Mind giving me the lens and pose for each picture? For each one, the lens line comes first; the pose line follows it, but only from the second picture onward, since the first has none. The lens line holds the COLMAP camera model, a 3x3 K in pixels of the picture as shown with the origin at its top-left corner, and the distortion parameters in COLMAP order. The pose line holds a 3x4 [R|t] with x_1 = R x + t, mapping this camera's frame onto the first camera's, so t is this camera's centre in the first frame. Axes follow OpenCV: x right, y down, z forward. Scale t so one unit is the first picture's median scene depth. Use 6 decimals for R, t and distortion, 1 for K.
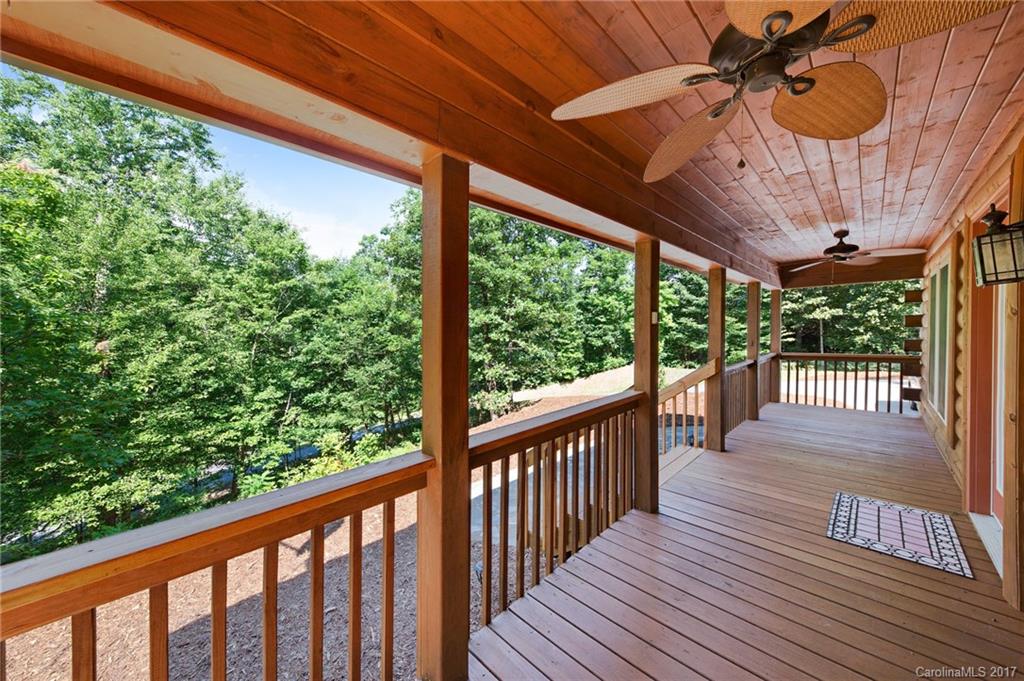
lens RADIAL K [[356.5, 0, 510.7], [0, 356.5, 335.9], [0, 0, 1]] dist [0.000079, -0.000060]
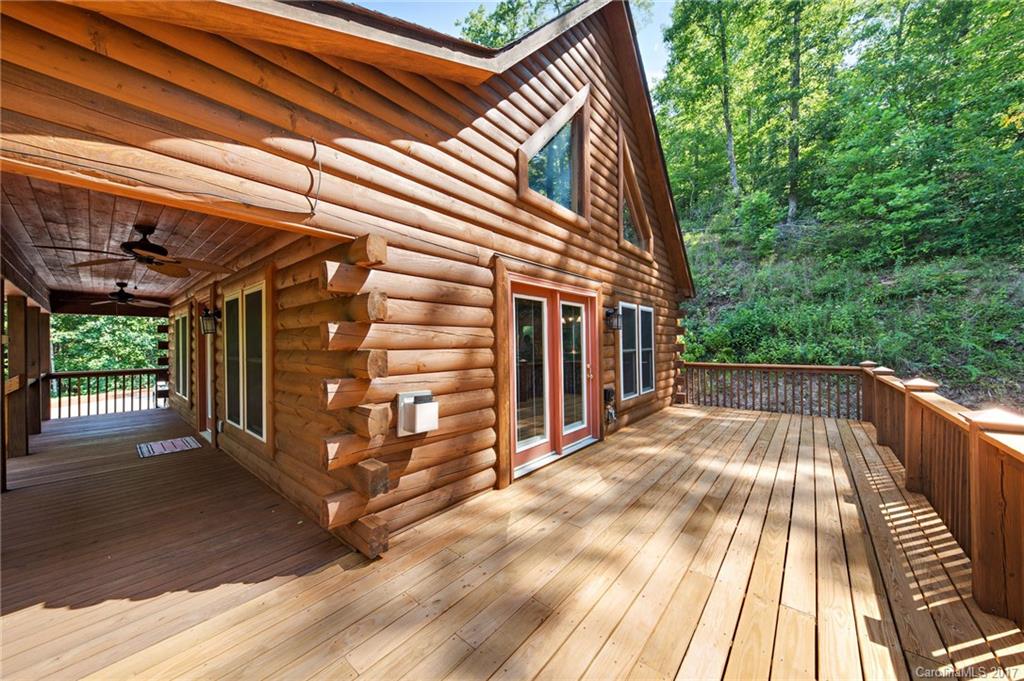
lens RADIAL K [[356.5, 0, 508.6], [0, 356.5, 349.4], [0, 0, 1]] dist [0.000079, -0.000060]
pose [[-0.076577, 0.007753, 0.997034, -0.626207], [0.024982, 0.999671, -0.005855, 0.023543], [-0.996751, 0.024459, -0.076745, -0.441136]]
